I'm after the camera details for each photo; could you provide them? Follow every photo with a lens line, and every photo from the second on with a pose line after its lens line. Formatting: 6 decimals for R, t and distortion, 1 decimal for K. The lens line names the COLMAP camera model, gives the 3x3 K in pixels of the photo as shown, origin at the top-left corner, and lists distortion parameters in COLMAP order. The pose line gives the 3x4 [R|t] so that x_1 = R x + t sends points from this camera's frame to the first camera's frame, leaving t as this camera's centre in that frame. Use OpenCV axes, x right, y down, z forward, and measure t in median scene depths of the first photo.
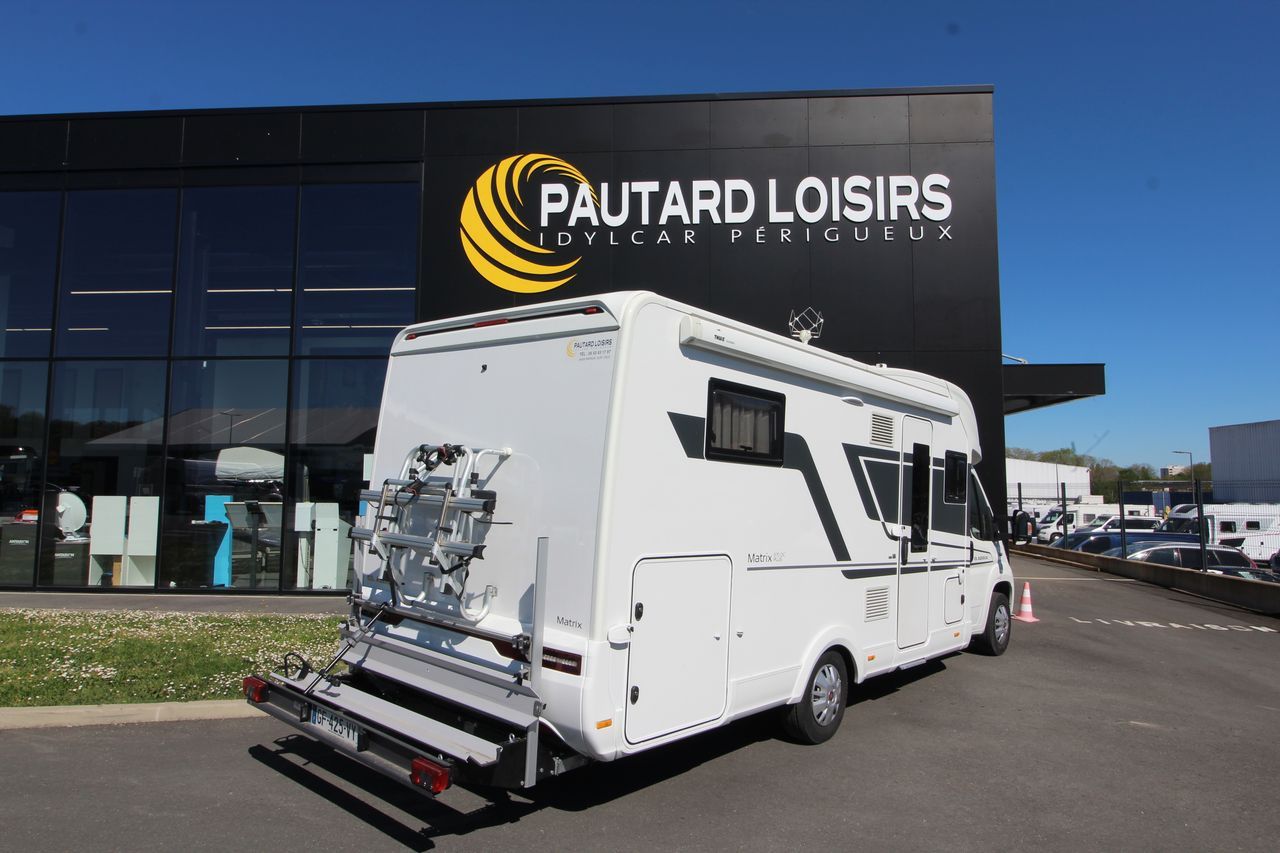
lens RADIAL K [[823.3, 0, 640.0], [0, 823.3, 426.5], [0, 0, 1]] dist [0.003799, -0.000506]
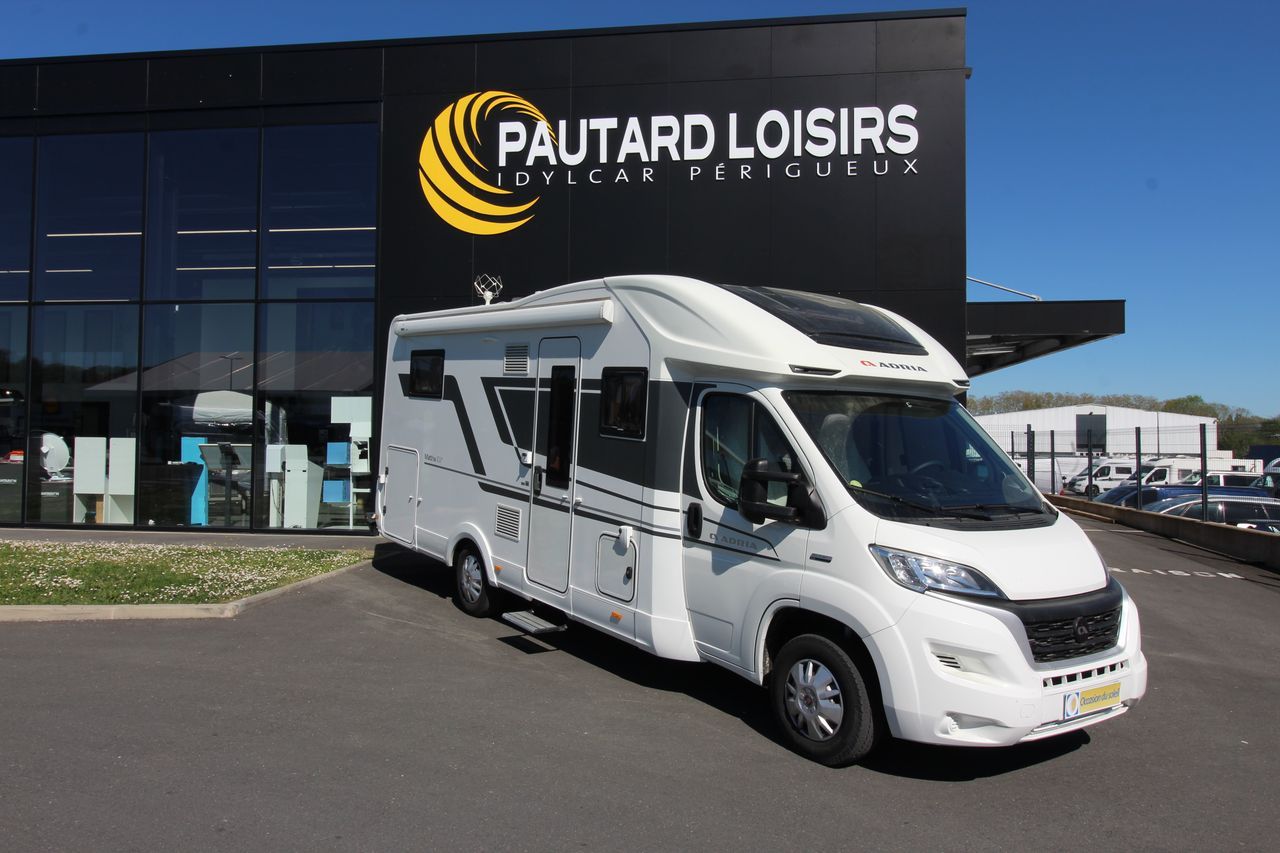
lens RADIAL K [[941.9, 0, 640.0], [0, 941.9, 426.5], [0, 0, 1]] dist [0.008940, 0.002688]
pose [[0.997845, 0.001832, -0.065591, 0.123600], [0.002001, 0.998296, 0.058319, 0.003250], [0.065586, -0.058324, 0.996141, -0.134960]]
